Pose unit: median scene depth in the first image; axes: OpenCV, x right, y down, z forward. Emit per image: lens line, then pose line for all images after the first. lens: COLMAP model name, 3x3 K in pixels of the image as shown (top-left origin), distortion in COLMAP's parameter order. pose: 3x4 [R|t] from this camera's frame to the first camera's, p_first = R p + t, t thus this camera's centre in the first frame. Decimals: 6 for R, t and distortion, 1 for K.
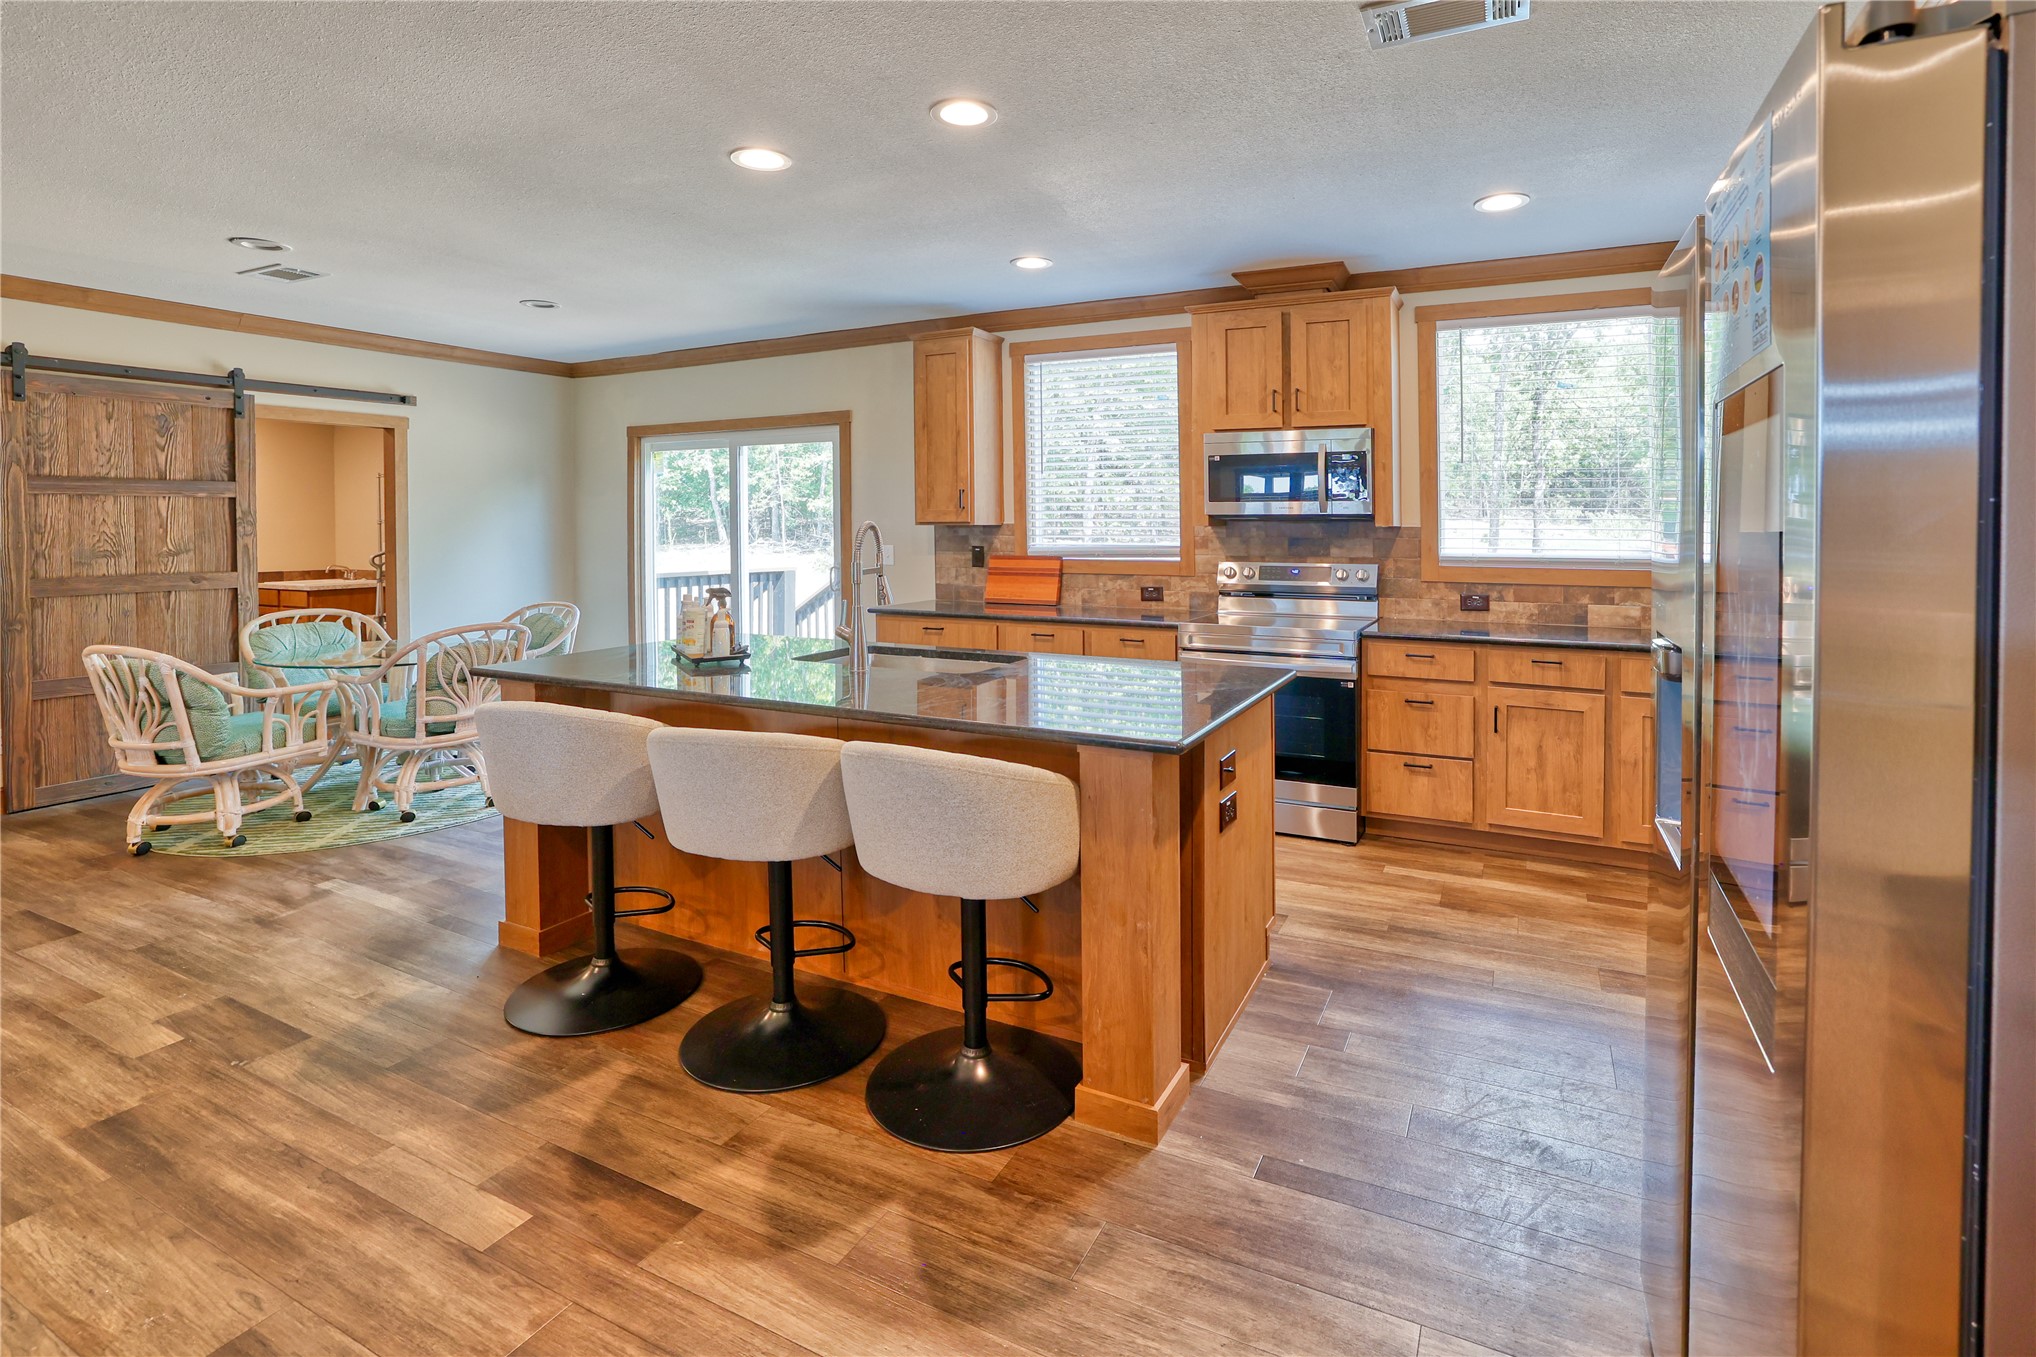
lens RADIAL K [[927.3, 0, 1080.7], [0, 927.3, 532.9], [0, 0, 1]] dist [-0.028727, 0.008340]
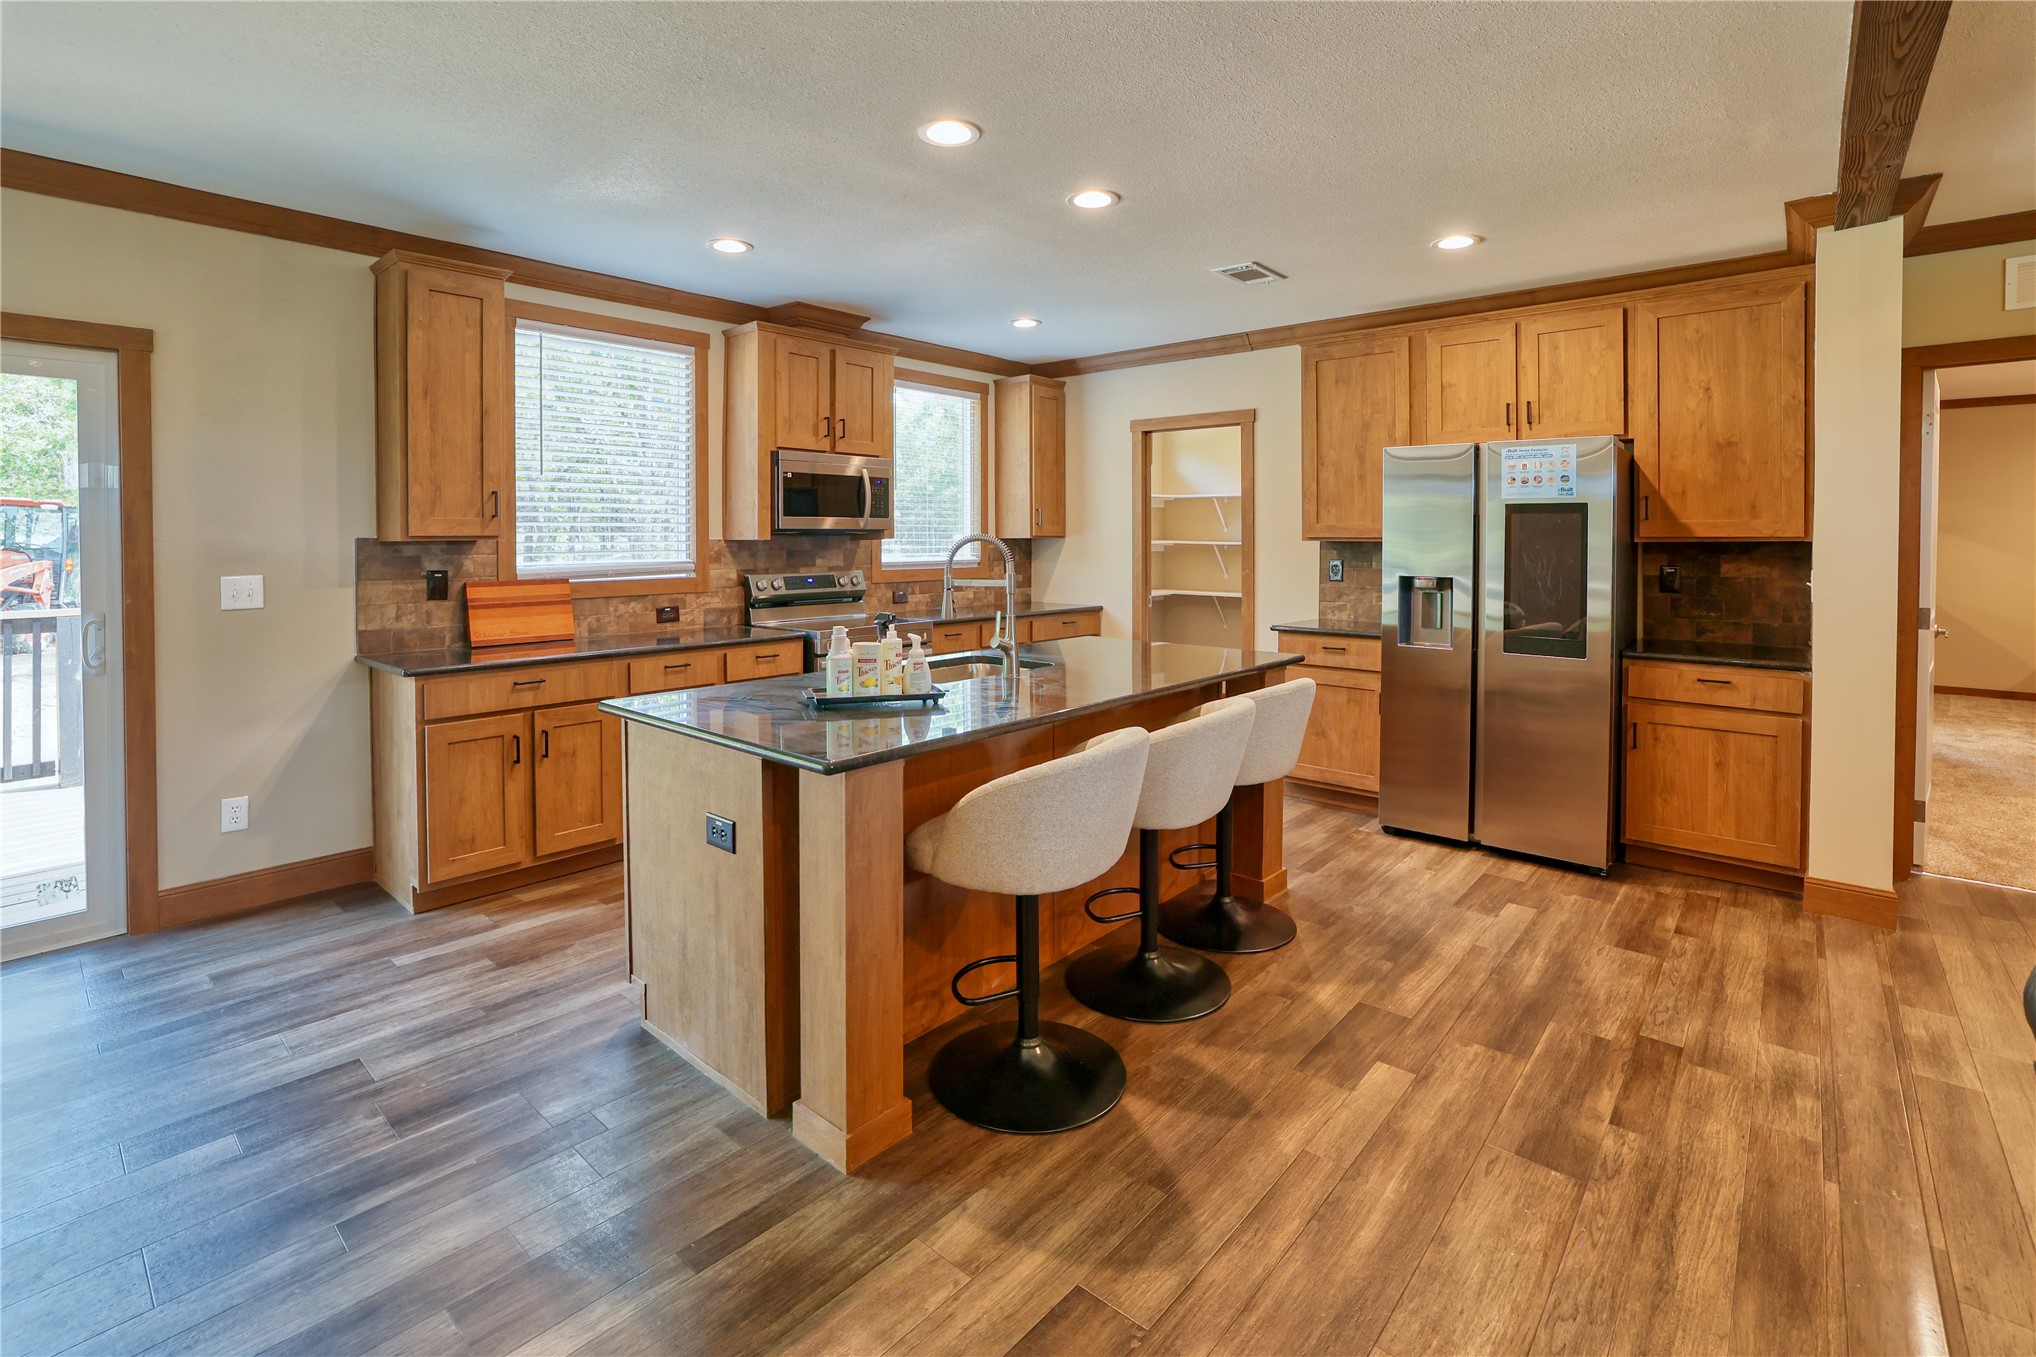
lens RADIAL K [[927.3, 0, 1053.6], [0, 927.3, 563.8], [0, 0, 1]] dist [-0.028727, 0.008340]
pose [[0.256418, -0.028499, 0.966146, -0.800610], [0.009722, 0.999591, 0.026906, -0.006054], [-0.966517, 0.002494, 0.256590, 0.446092]]
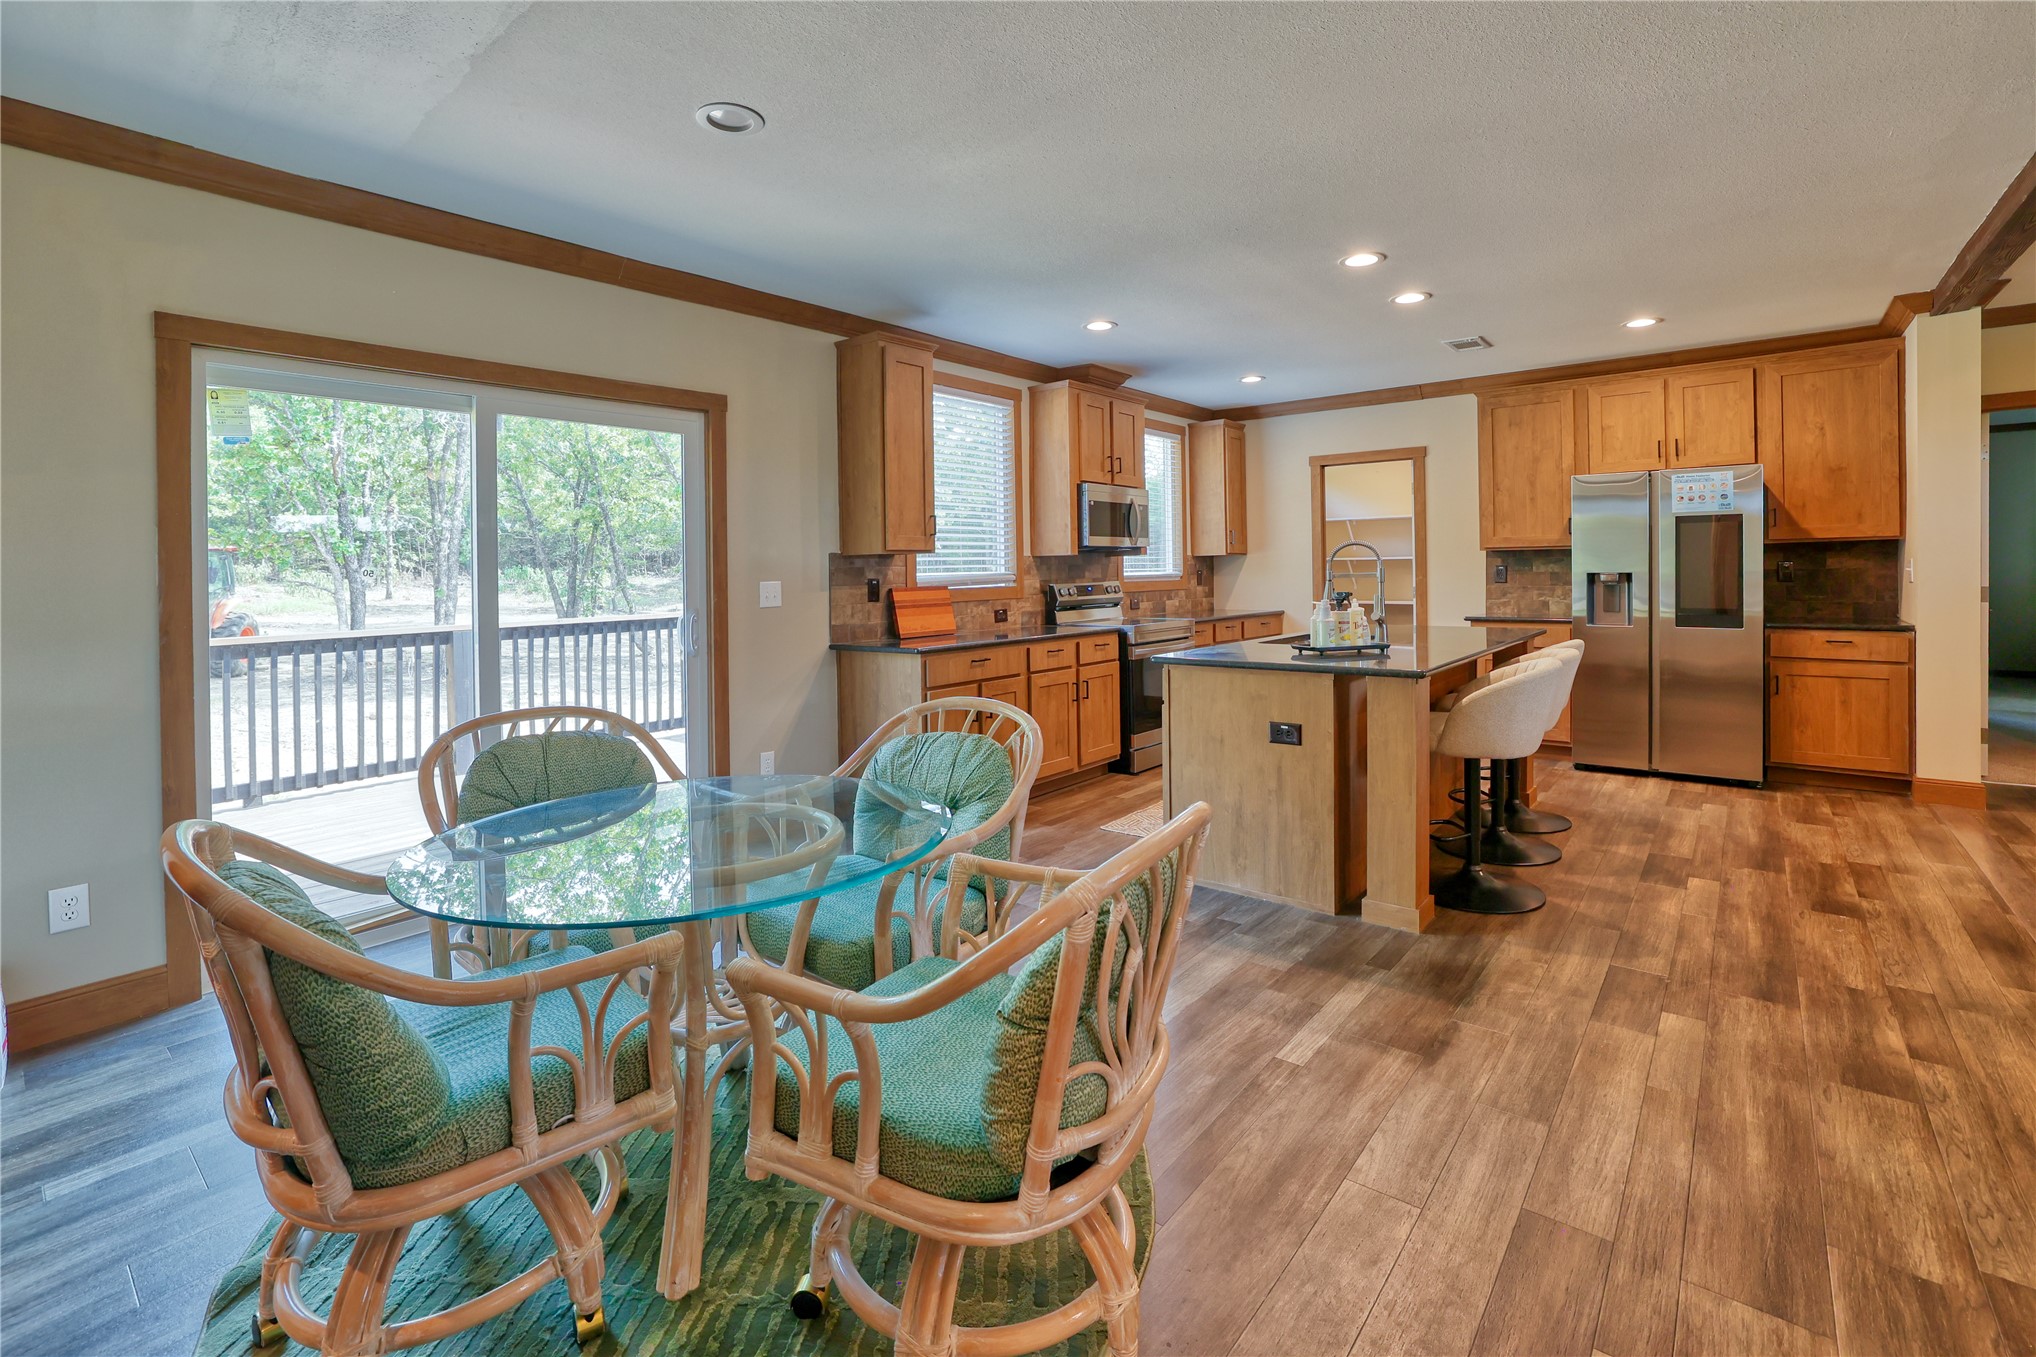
lens RADIAL K [[927.3, 0, 1036.1], [0, 927.3, 596.5], [0, 0, 1]] dist [-0.028727, 0.008340]
pose [[0.219860, -0.029642, 0.975081, -1.149969], [0.026650, 0.999348, 0.024371, 0.016437], [-0.975167, 0.020628, 0.220507, 0.782099]]
